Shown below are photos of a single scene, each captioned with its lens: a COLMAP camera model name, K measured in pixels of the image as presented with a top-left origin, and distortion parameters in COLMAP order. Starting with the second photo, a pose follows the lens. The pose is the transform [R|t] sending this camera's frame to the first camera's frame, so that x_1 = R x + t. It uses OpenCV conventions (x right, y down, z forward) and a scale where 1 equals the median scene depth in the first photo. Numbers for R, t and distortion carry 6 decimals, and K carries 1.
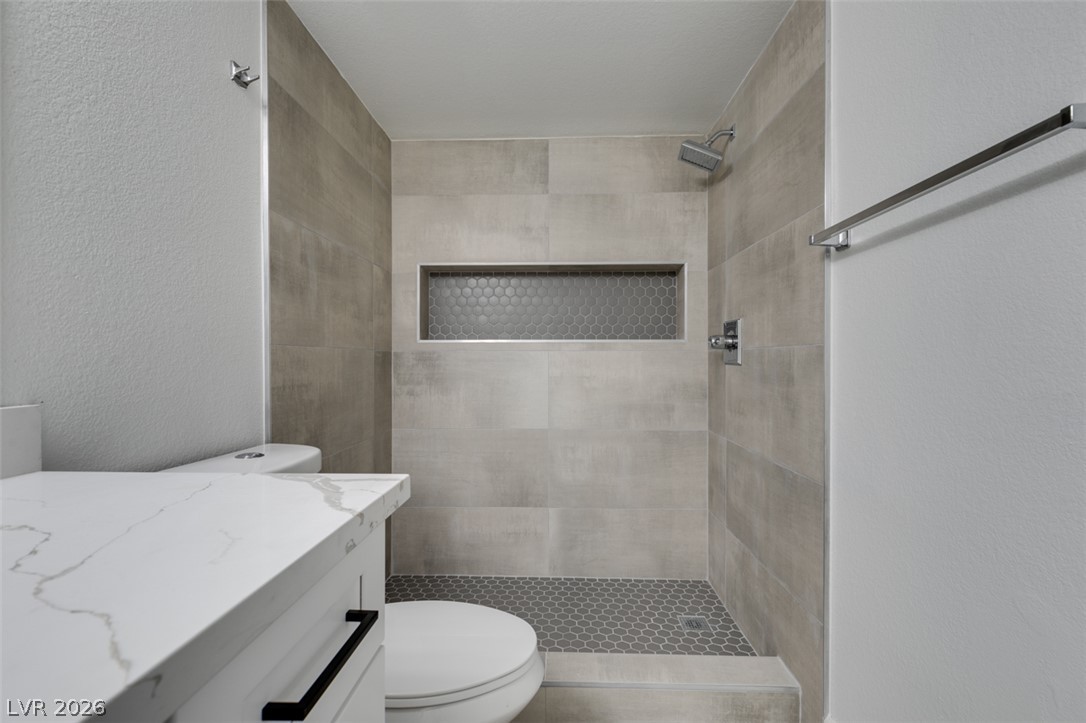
lens RADIAL K [[483.7, 0, 543.6], [0, 483.7, 356.0], [0, 0, 1]] dist [0.000509, -0.000229]
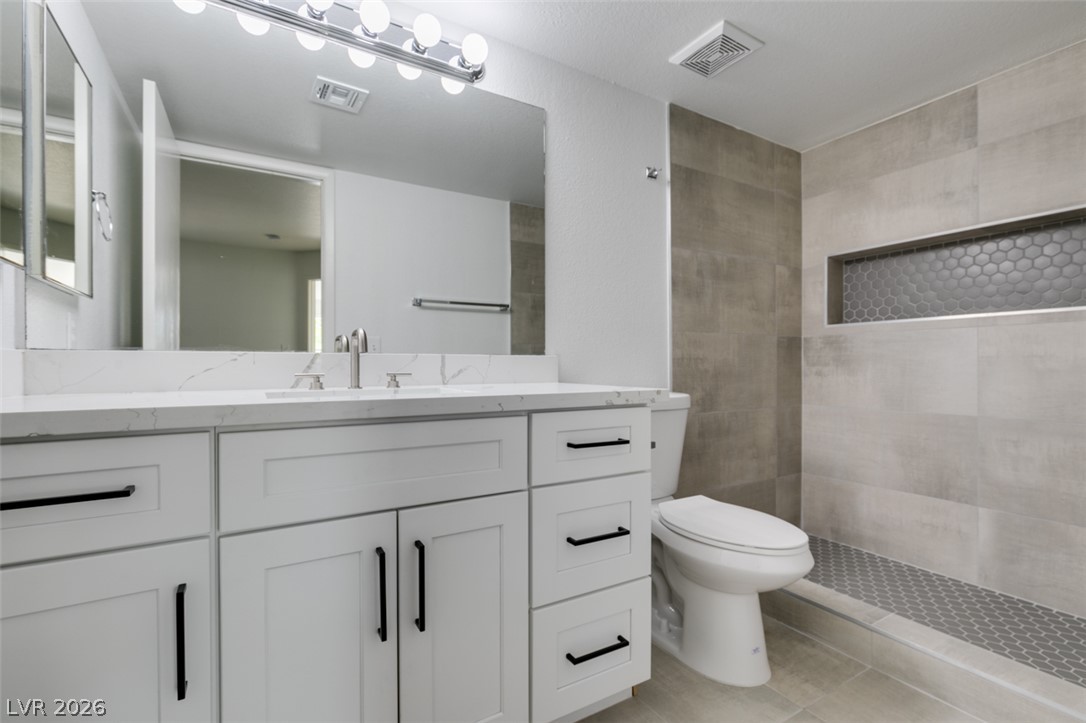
lens RADIAL K [[540.4, 0, 544.5], [0, 540.4, 351.0], [0, 0, 1]] dist [-0.021036, -0.000282]
pose [[0.512191, -0.037681, -0.858045, 0.461103], [0.010897, 0.999242, -0.037377, 0.064147], [0.858803, 0.009794, 0.512213, -0.167491]]
